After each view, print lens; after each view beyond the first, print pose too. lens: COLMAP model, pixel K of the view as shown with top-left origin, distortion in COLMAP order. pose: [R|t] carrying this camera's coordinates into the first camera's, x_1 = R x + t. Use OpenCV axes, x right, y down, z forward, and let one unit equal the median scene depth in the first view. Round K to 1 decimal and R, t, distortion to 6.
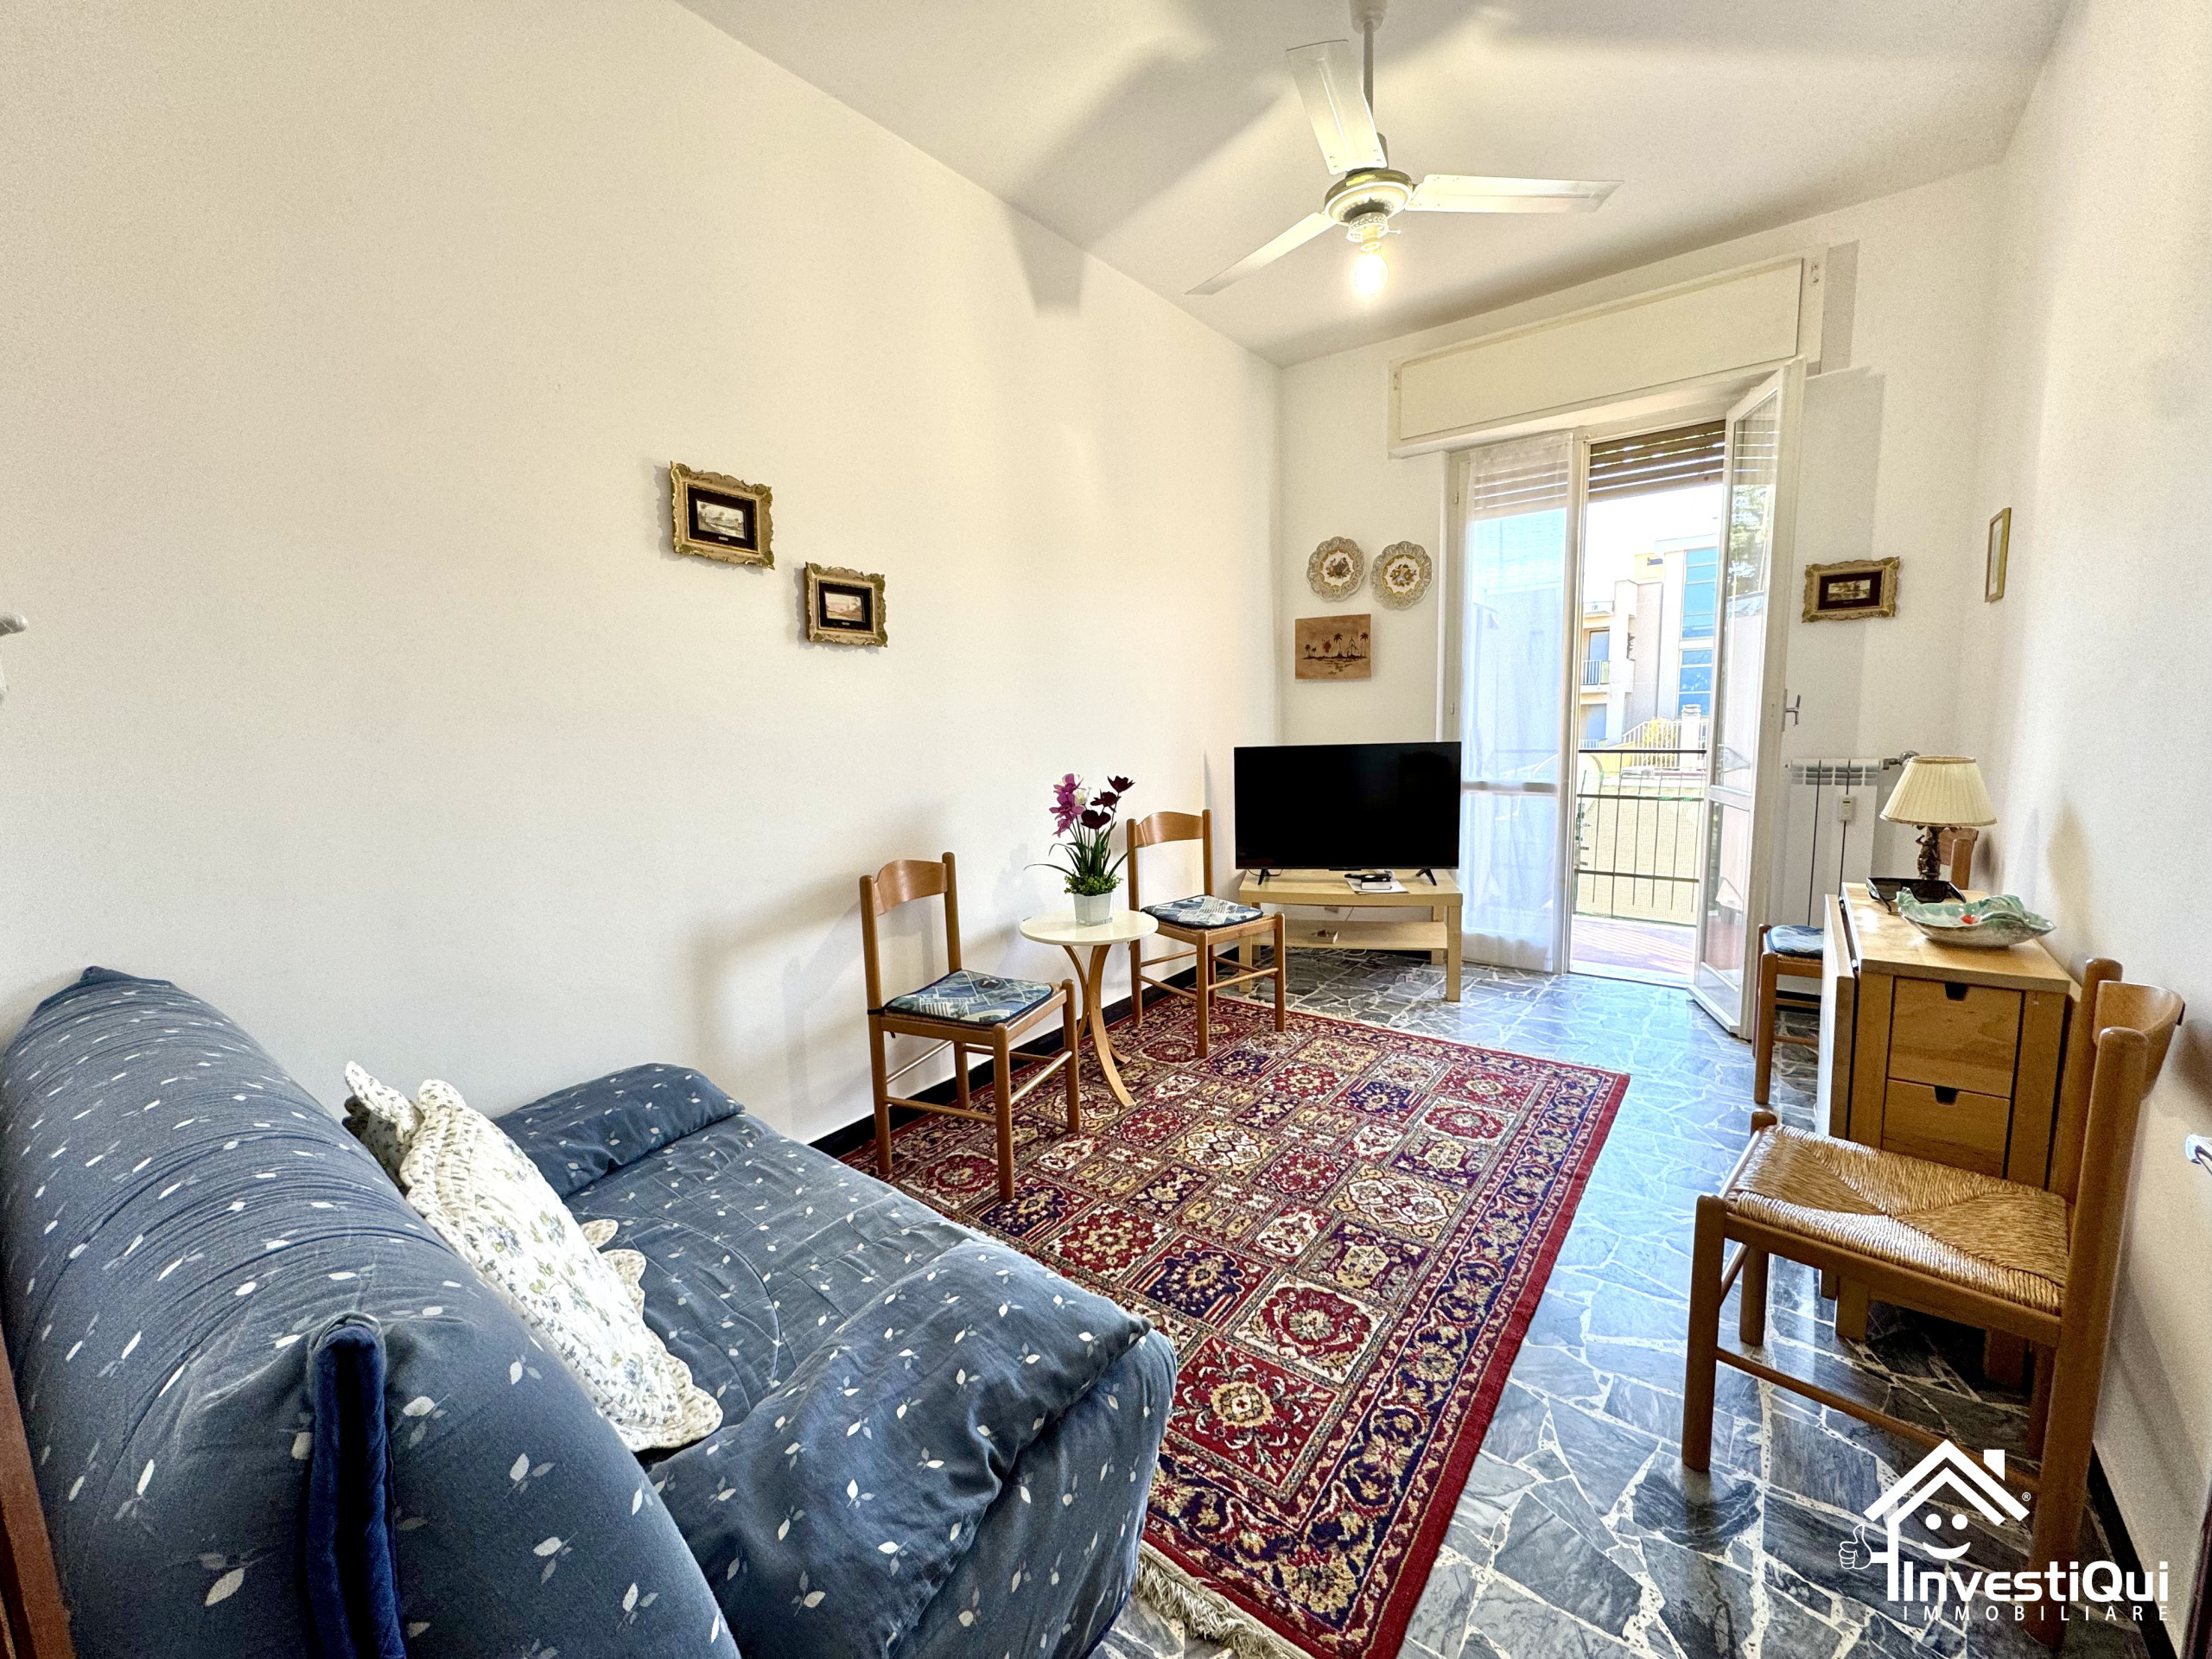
lens RADIAL K [[908.9, 0, 1166.3], [0, 908.9, 828.9], [0, 0, 1]] dist [-0.002010, 0.000316]
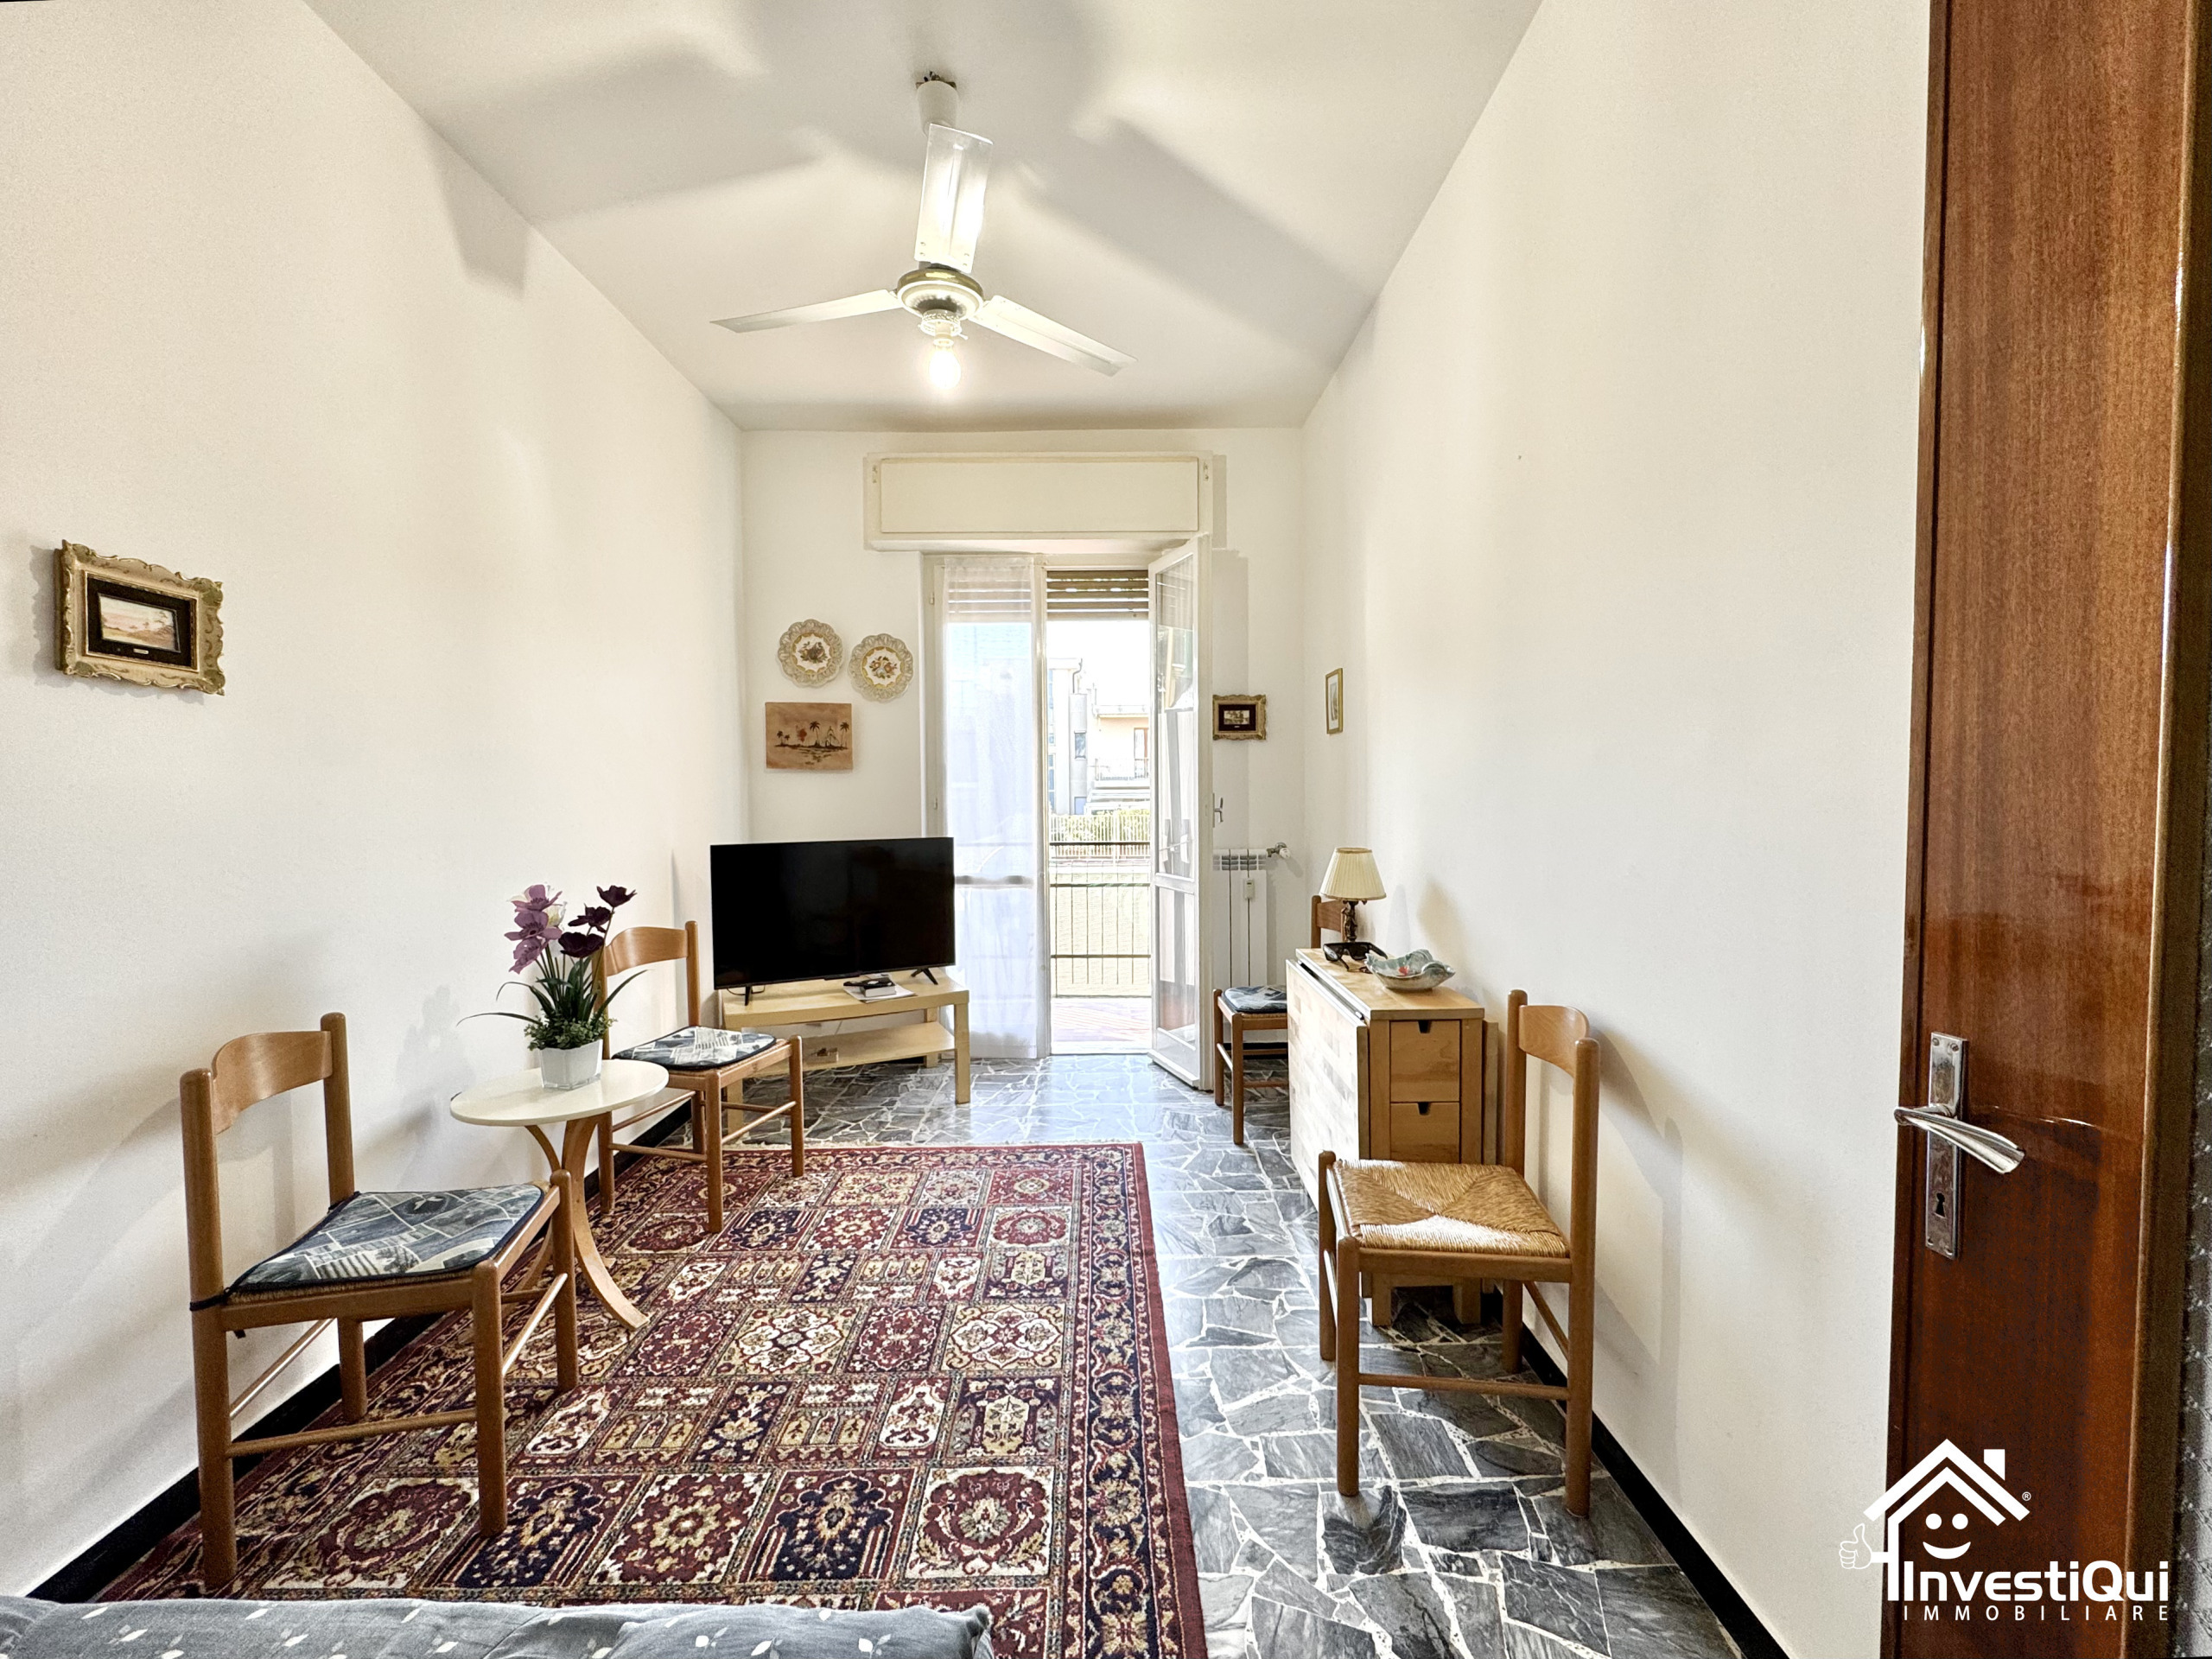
lens RADIAL K [[908.9, 0, 1166.3], [0, 908.9, 828.9], [0, 0, 1]] dist [-0.002010, 0.000316]
pose [[0.791832, 0.000352, 0.610739, -0.164521], [0.061504, 0.994870, -0.080315, -0.016624], [-0.607634, 0.101159, 0.787749, 0.111476]]
